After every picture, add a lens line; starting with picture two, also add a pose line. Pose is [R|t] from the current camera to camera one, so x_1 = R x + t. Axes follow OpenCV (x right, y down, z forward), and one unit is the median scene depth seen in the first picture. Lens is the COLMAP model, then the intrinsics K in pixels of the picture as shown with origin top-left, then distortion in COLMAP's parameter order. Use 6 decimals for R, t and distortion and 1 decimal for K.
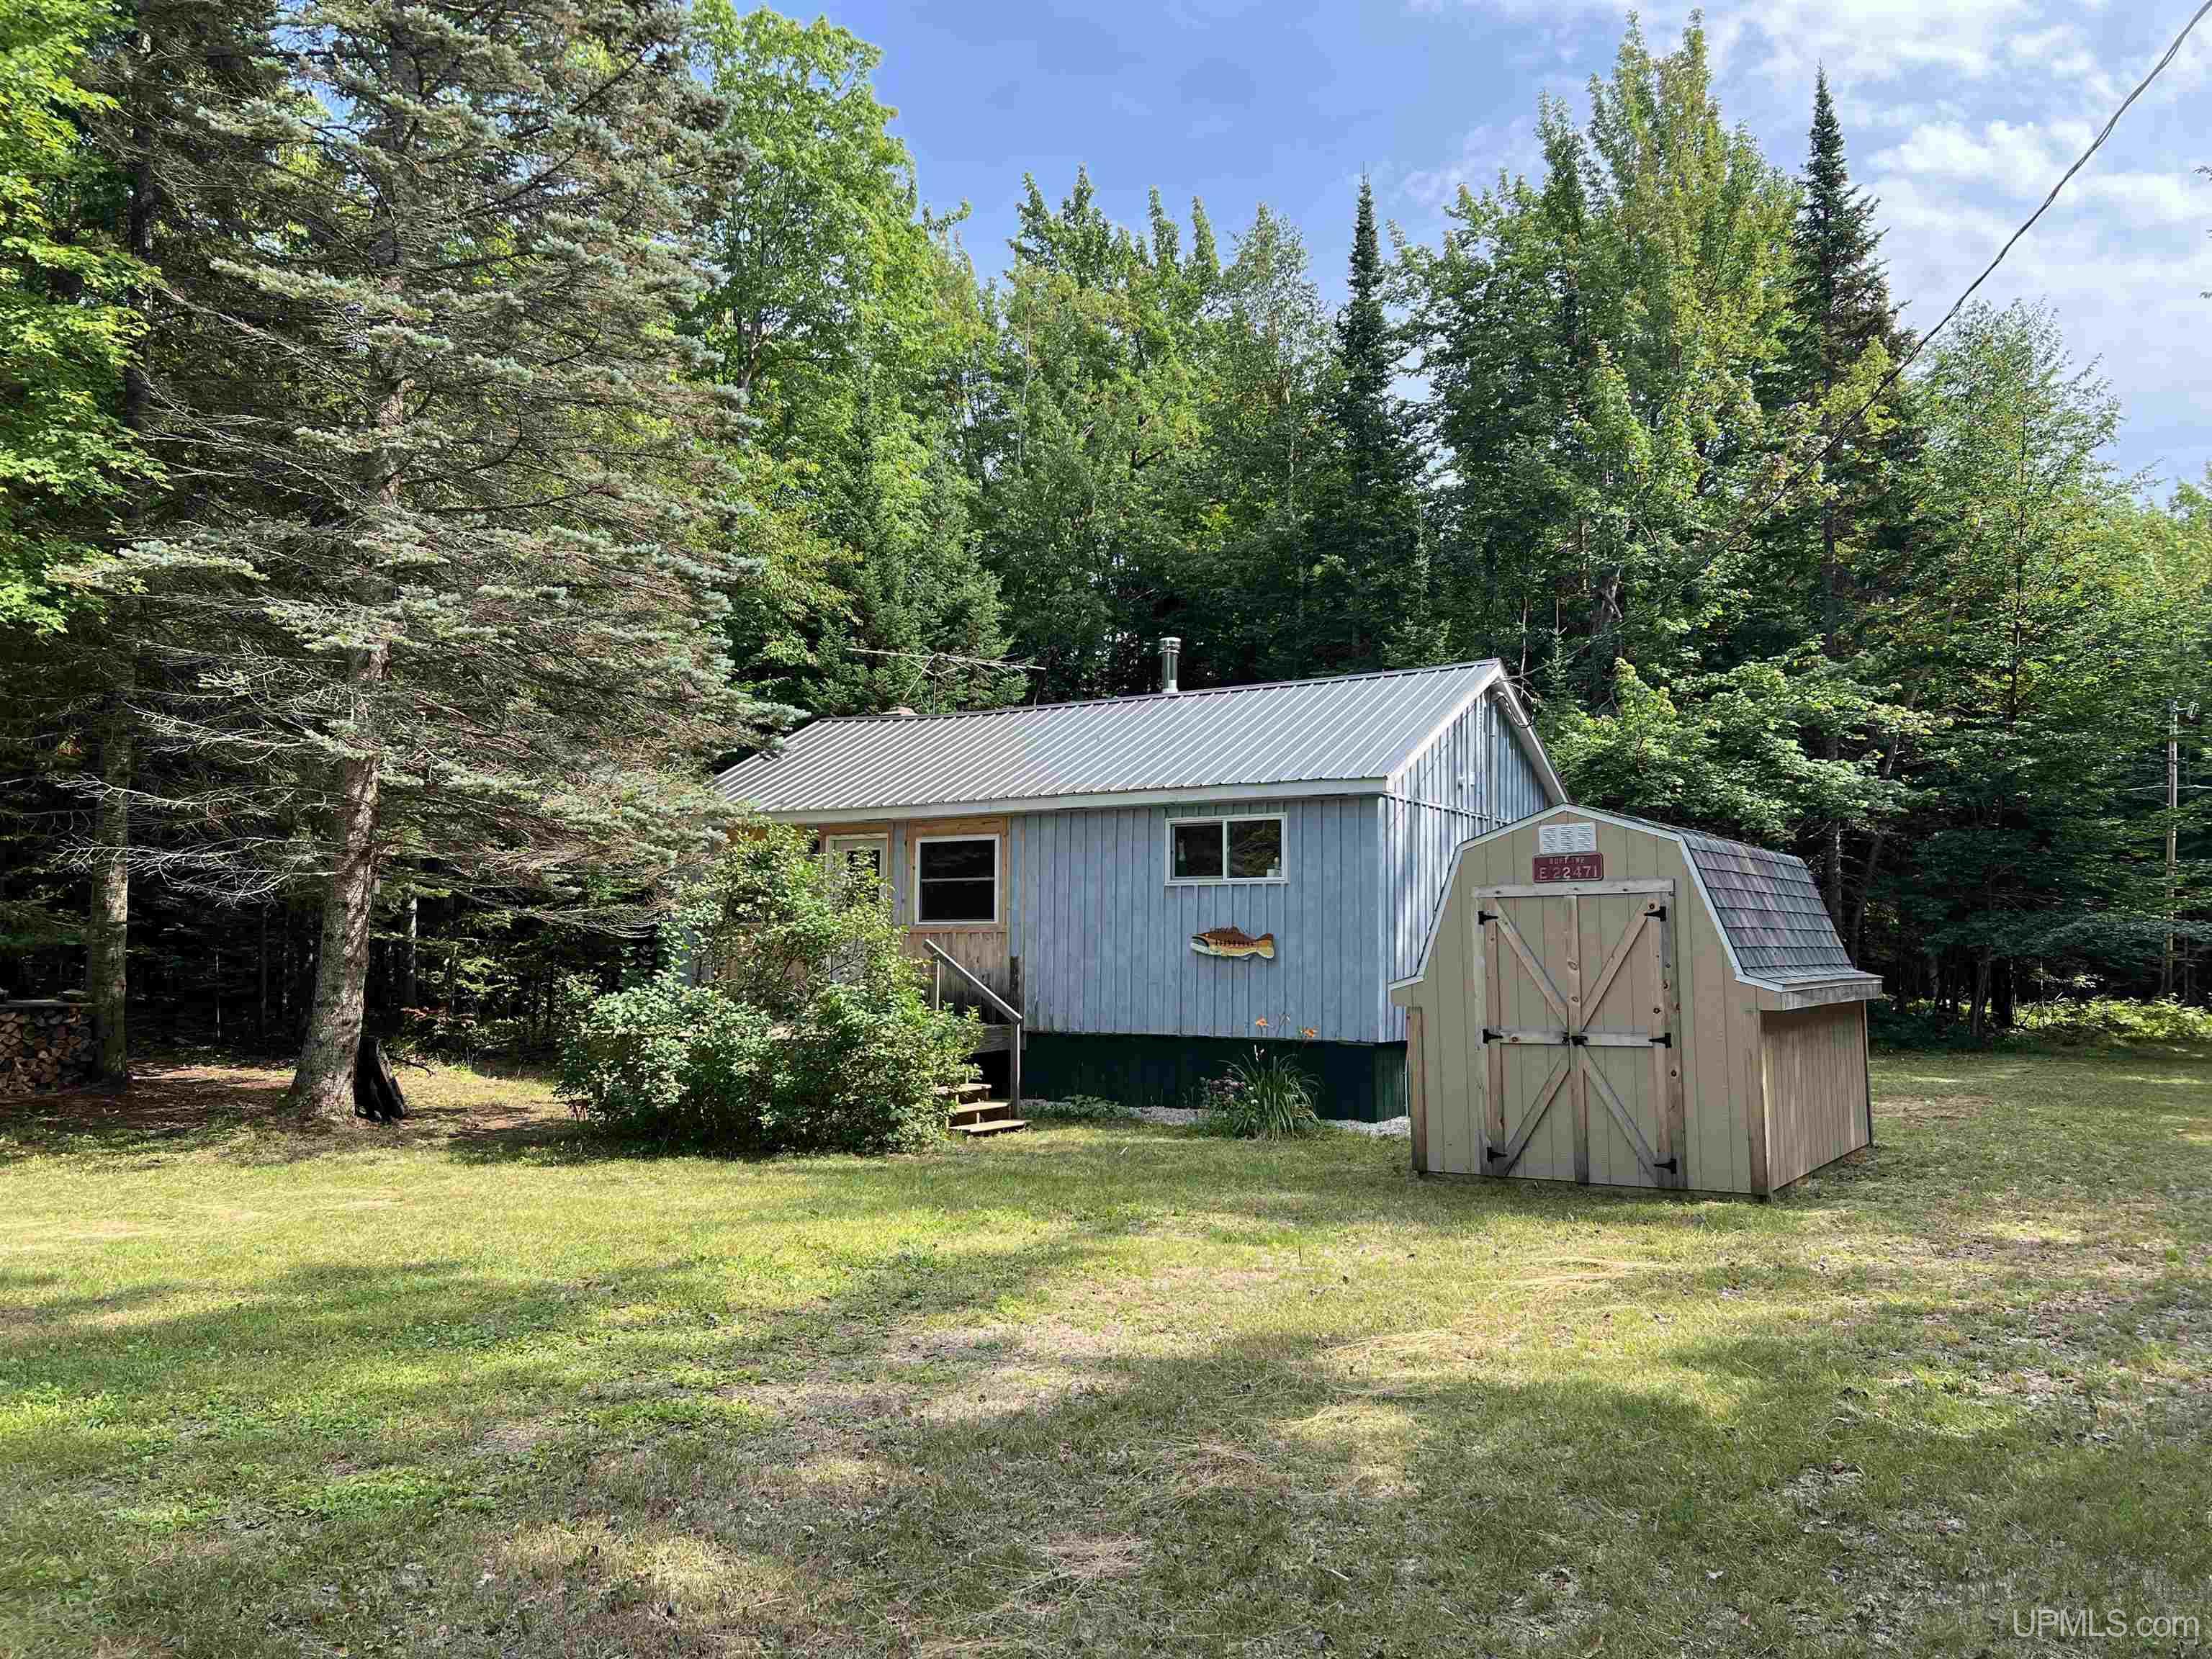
lens RADIAL K [[1663.3, 0, 1108.0], [0, 1663.3, 821.0], [0, 0, 1]] dist [0.064055, -0.067492]
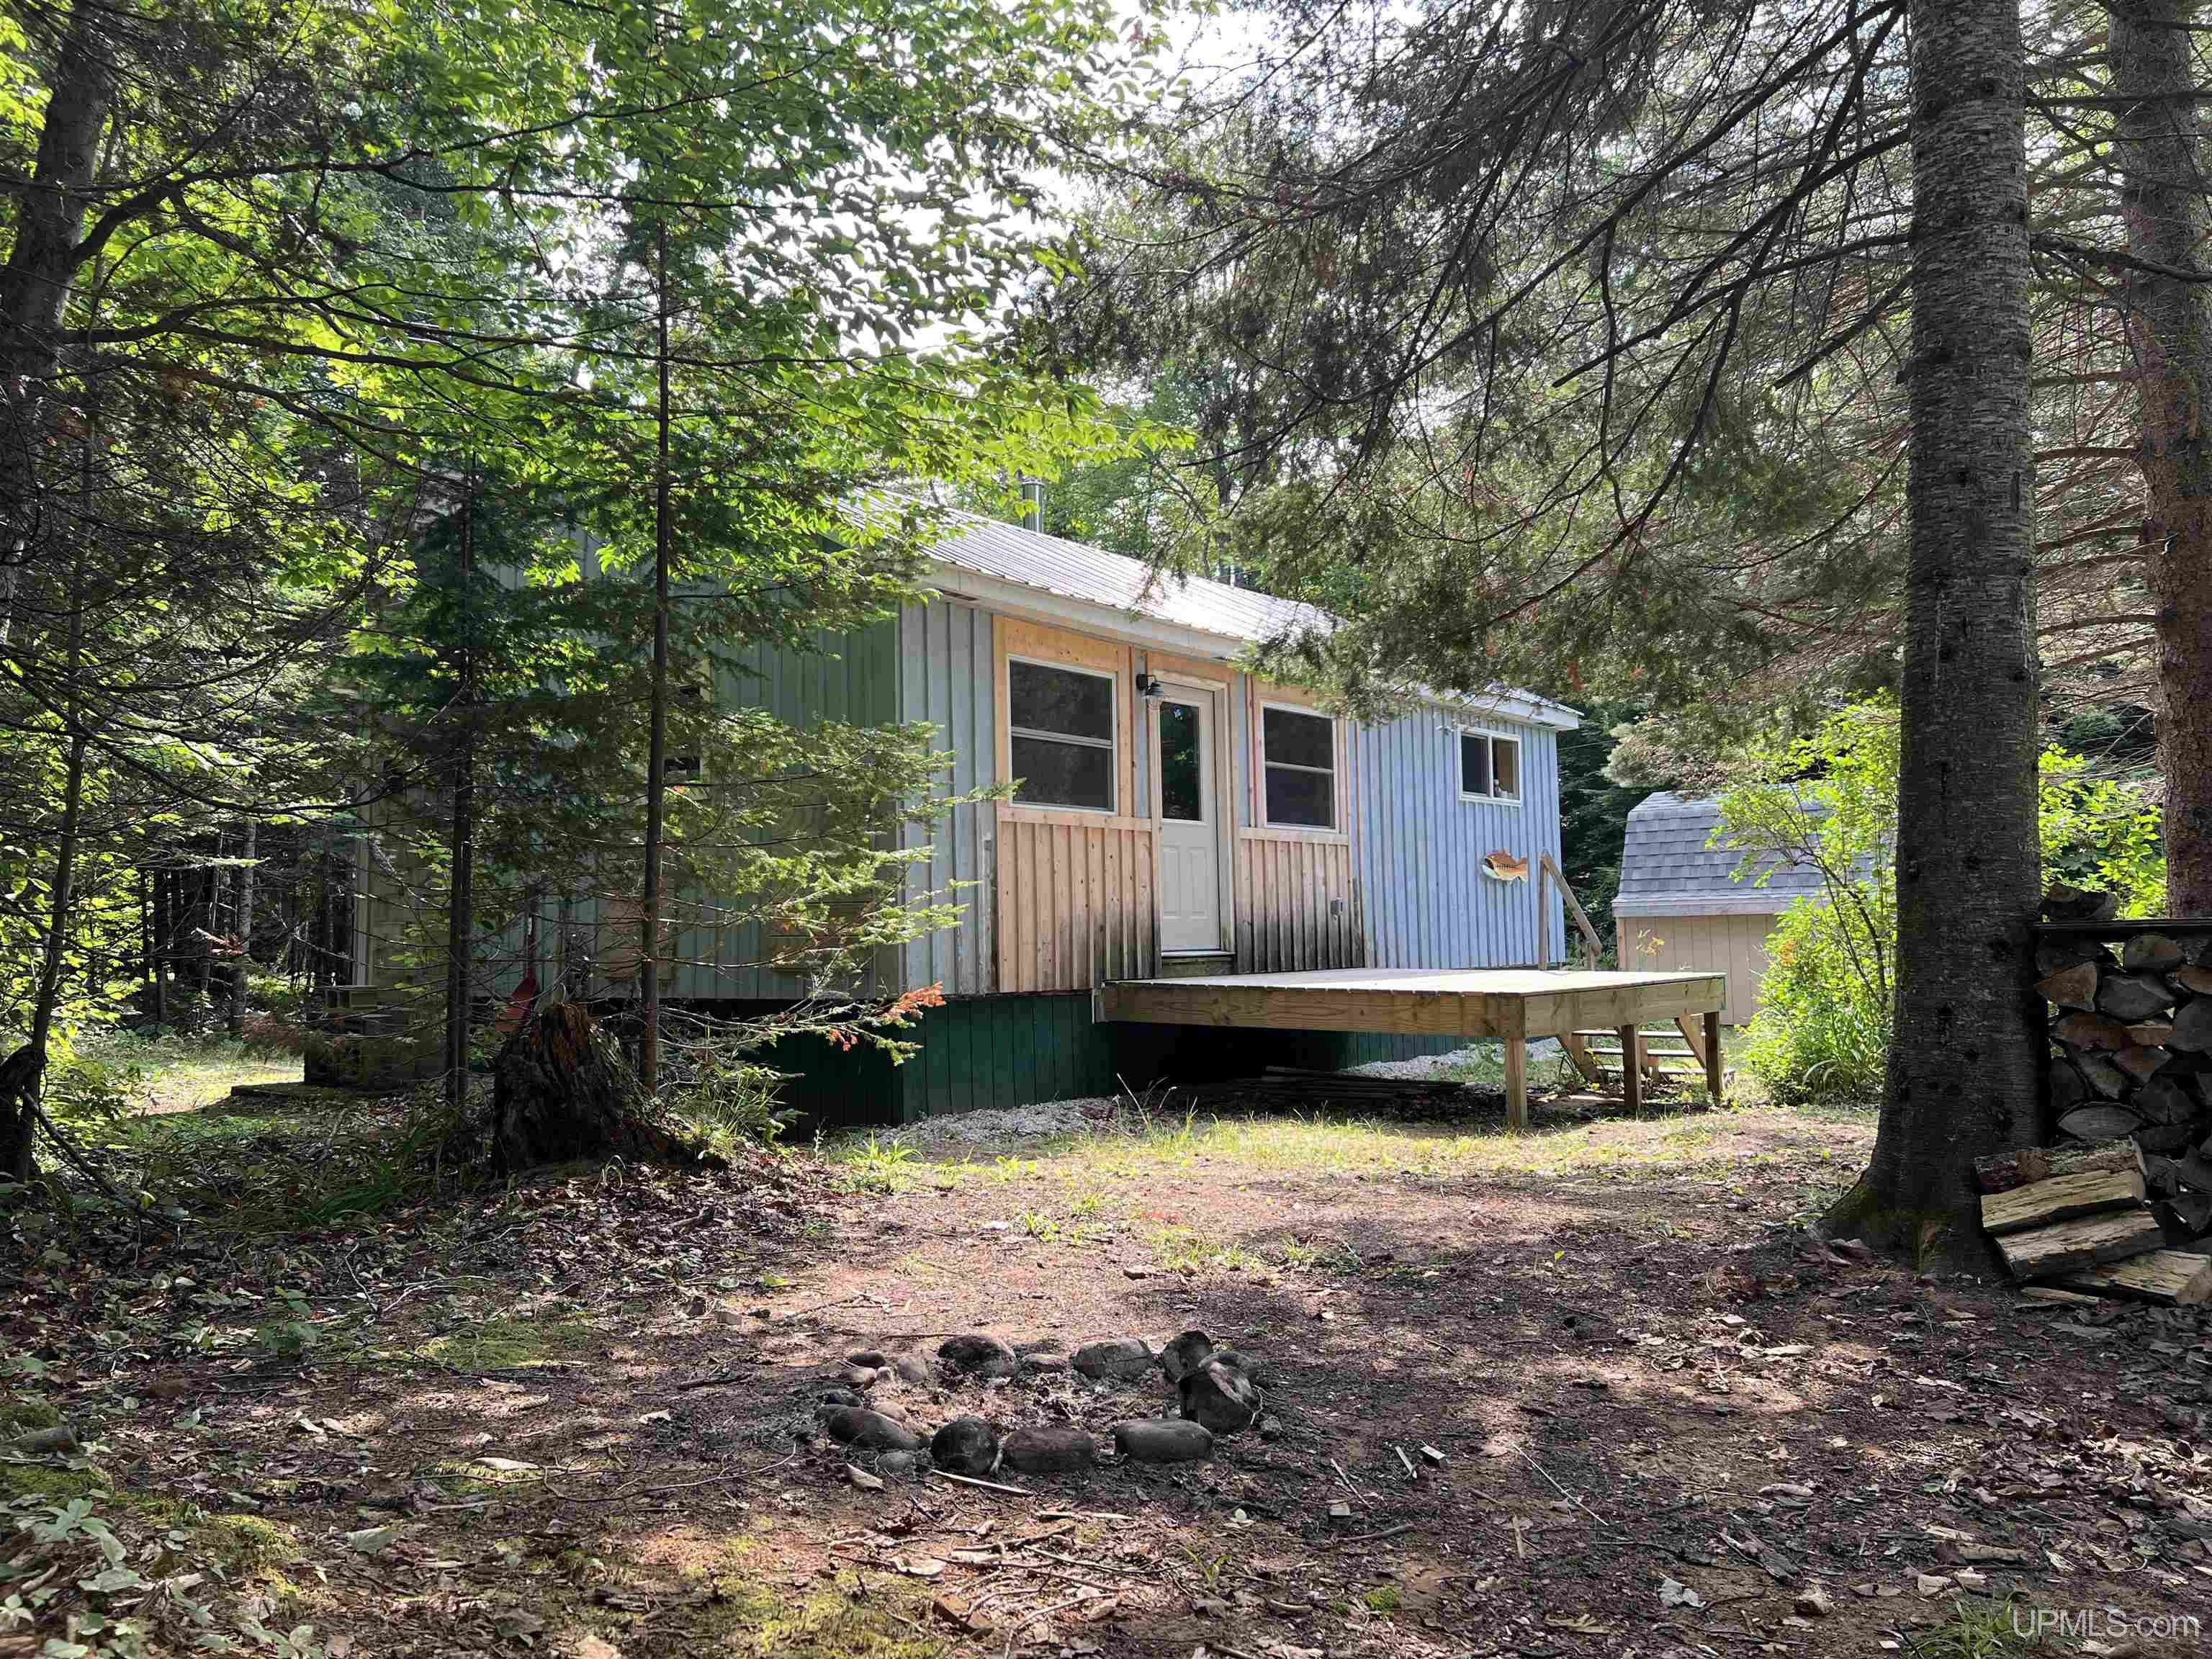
lens RADIAL K [[1663.3, 0, 1108.0], [0, 1663.3, 821.0], [0, 0, 1]] dist [0.064055, -0.067492]
pose [[0.094713, 0.042848, 0.994582, -0.882190], [-0.092013, 0.995173, -0.034111, 0.097672], [-0.991243, -0.088284, 0.098198, 1.099263]]
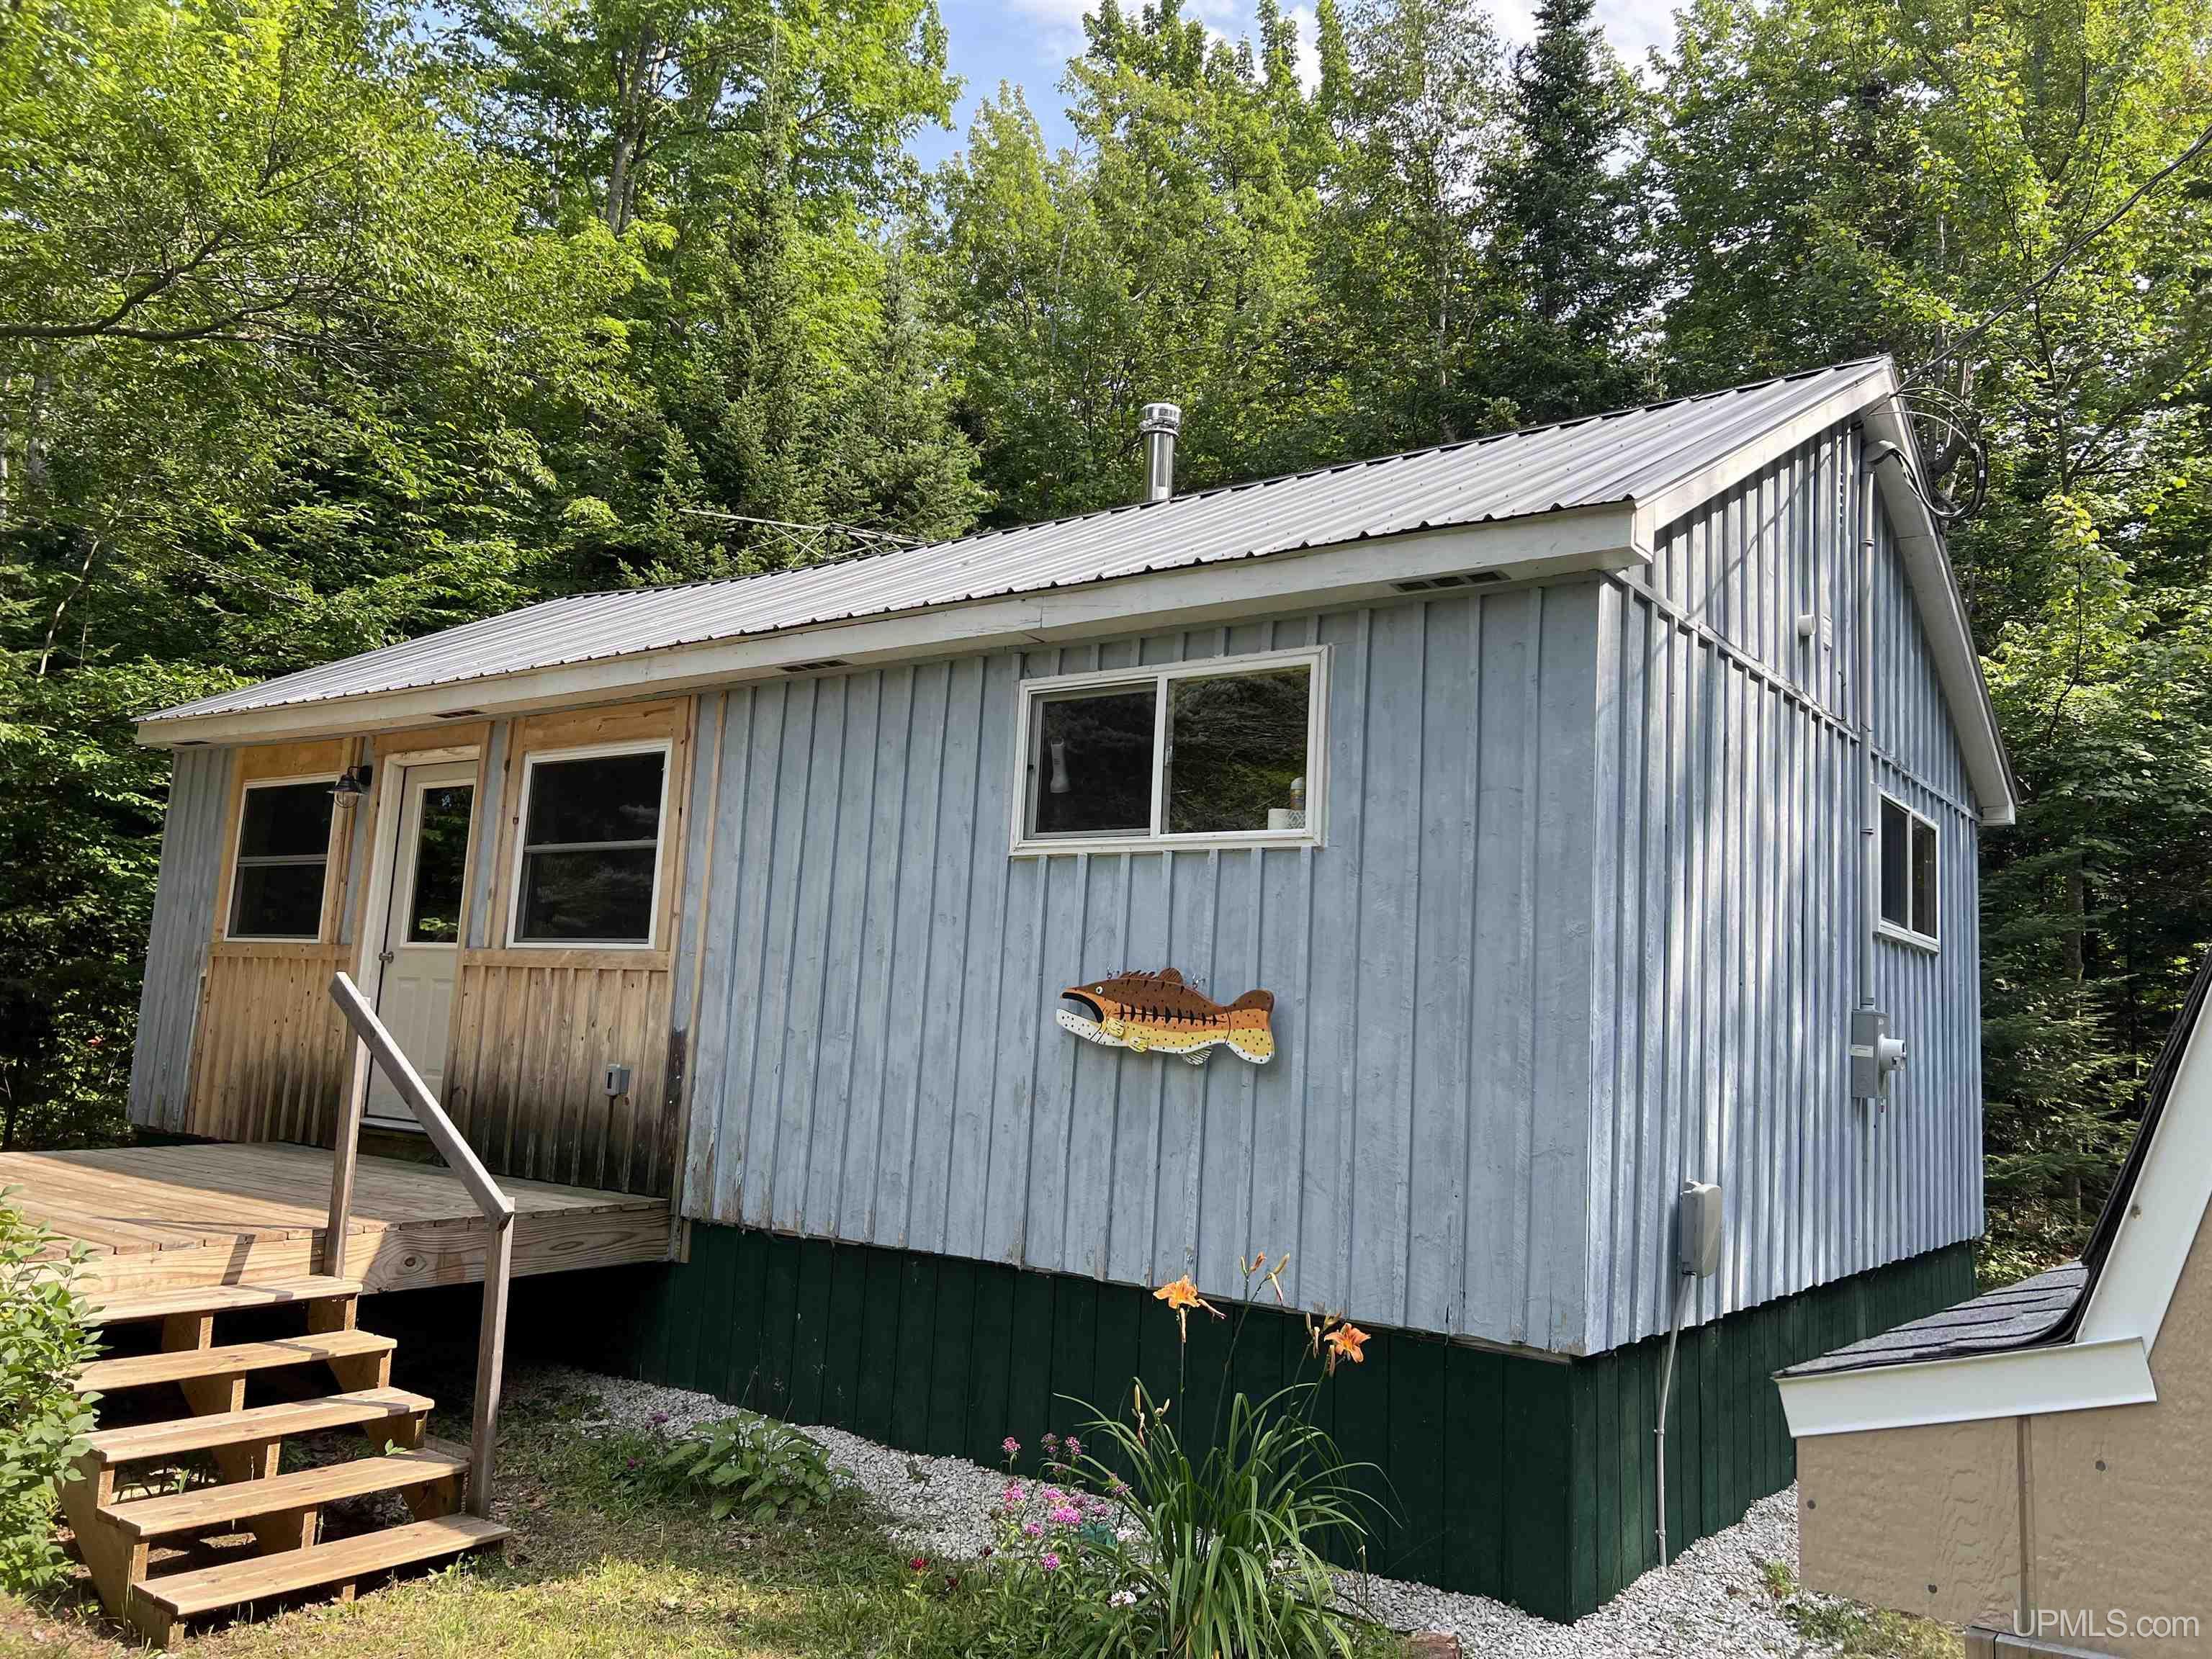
lens RADIAL K [[1673.3, 0, 1161.0], [0, 1673.3, 792.0], [0, 0, 1]] dist [0.074663, -0.103220]
pose [[0.997134, 0.034162, -0.067509, 0.093562], [-0.038527, 0.997177, -0.064452, 0.047568], [0.065117, 0.066868, 0.995635, 0.622709]]
